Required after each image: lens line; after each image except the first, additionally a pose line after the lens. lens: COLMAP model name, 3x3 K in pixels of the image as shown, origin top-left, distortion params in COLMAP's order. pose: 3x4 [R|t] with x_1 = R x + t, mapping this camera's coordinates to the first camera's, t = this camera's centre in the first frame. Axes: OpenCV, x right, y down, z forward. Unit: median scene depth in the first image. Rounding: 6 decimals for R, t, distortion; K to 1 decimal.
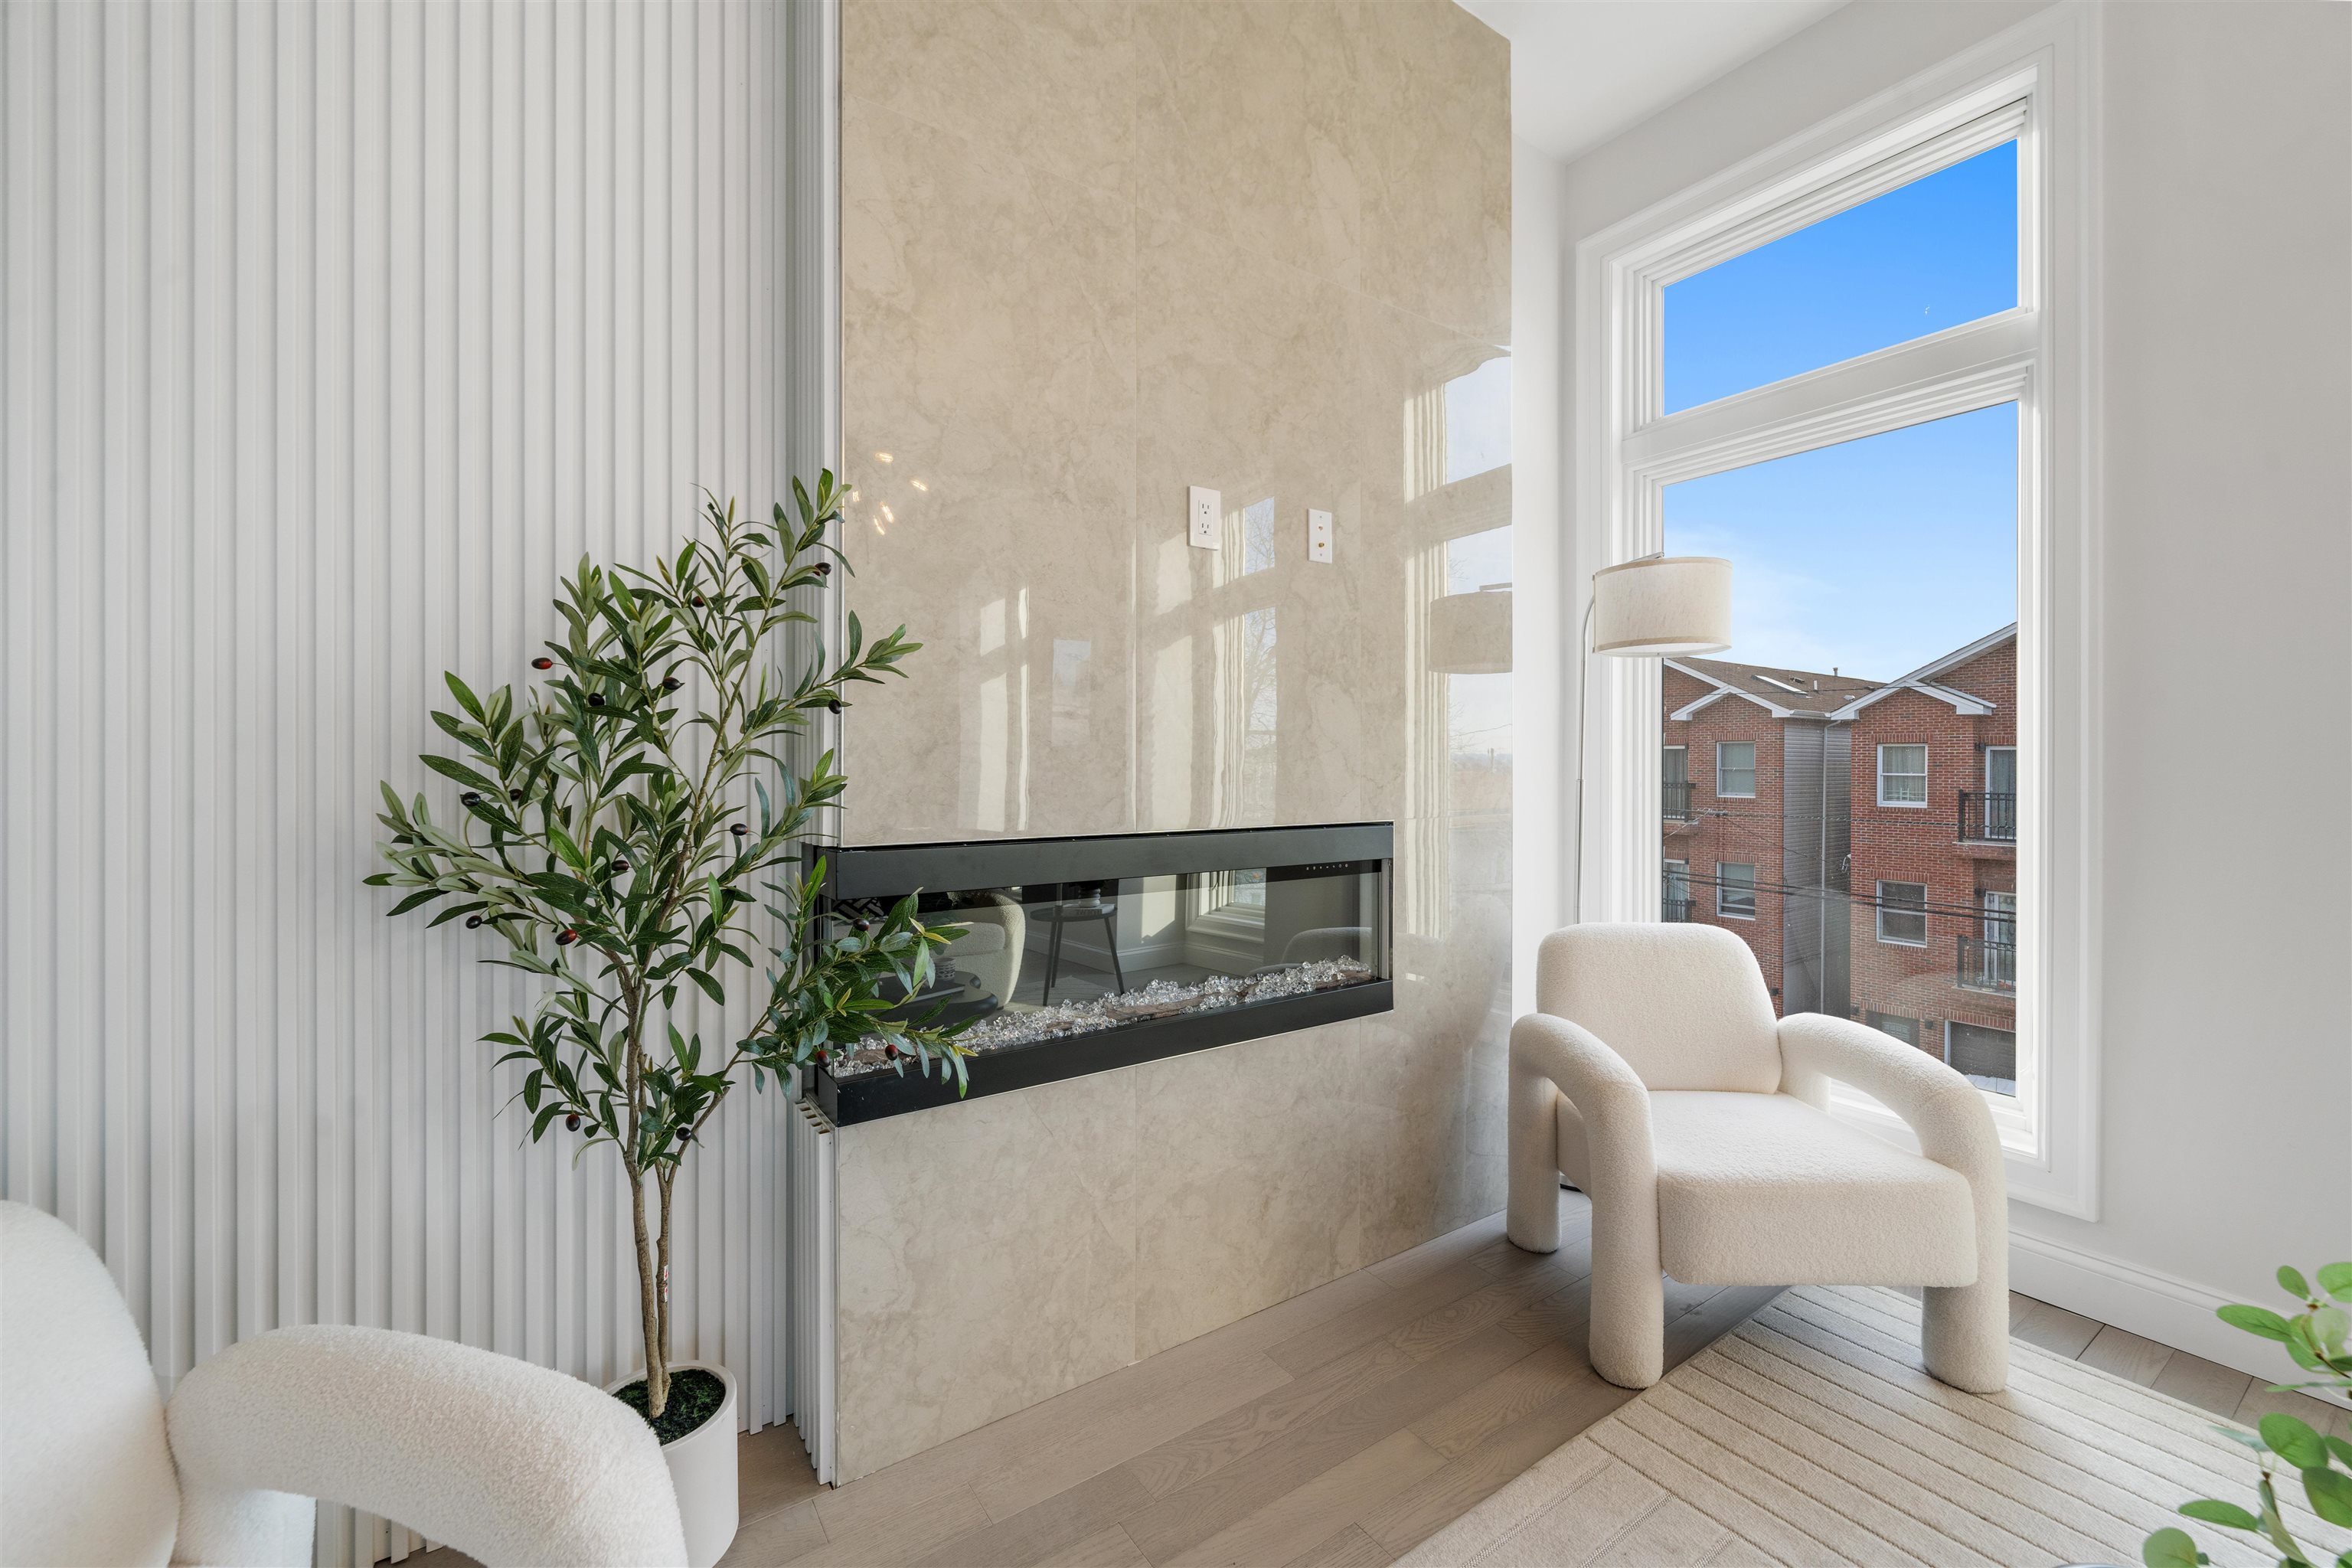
lens RADIAL K [[925.6, 0, 1156.2], [0, 925.6, 760.1], [0, 0, 1]] dist [-0.007470, -0.000395]
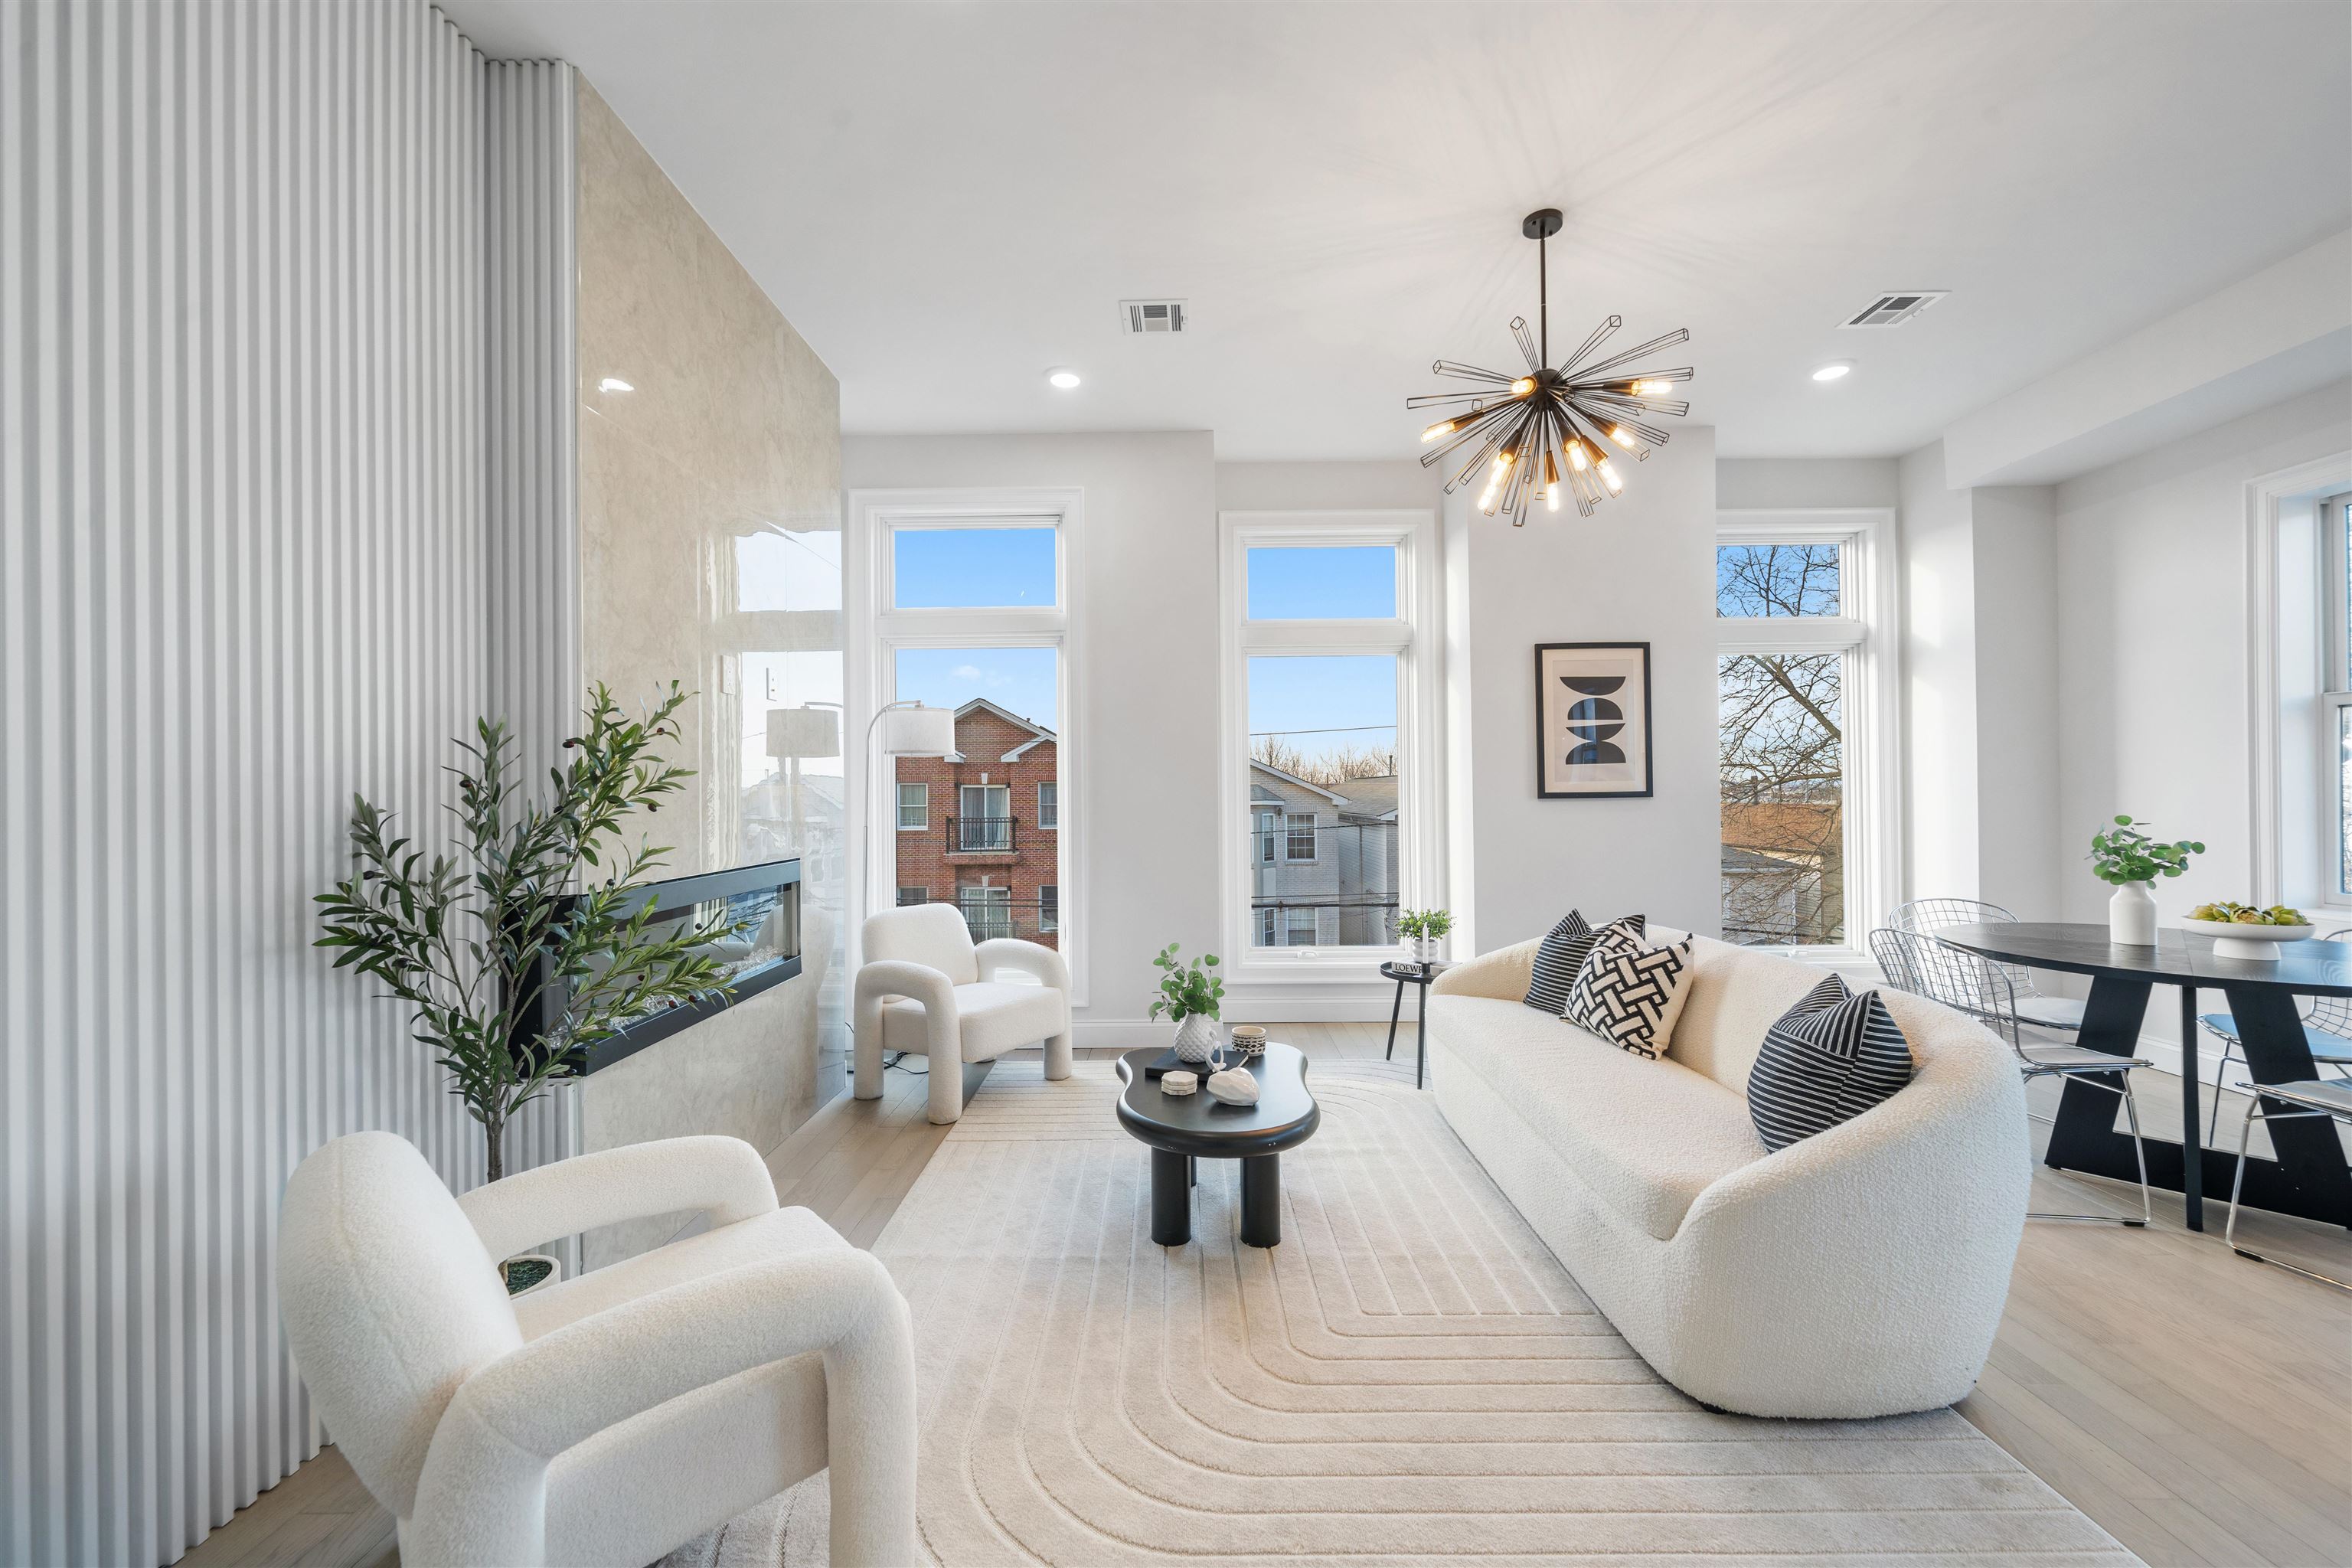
lens RADIAL K [[912.7, 0, 1173.9], [0, 912.7, 792.6], [0, 0, 1]] dist [-0.001980, -0.000741]
pose [[0.557940, -0.010582, 0.829814, -0.829717], [0.012812, 0.999909, 0.004137, -0.054201], [-0.829782, 0.008323, 0.558025, -0.521086]]
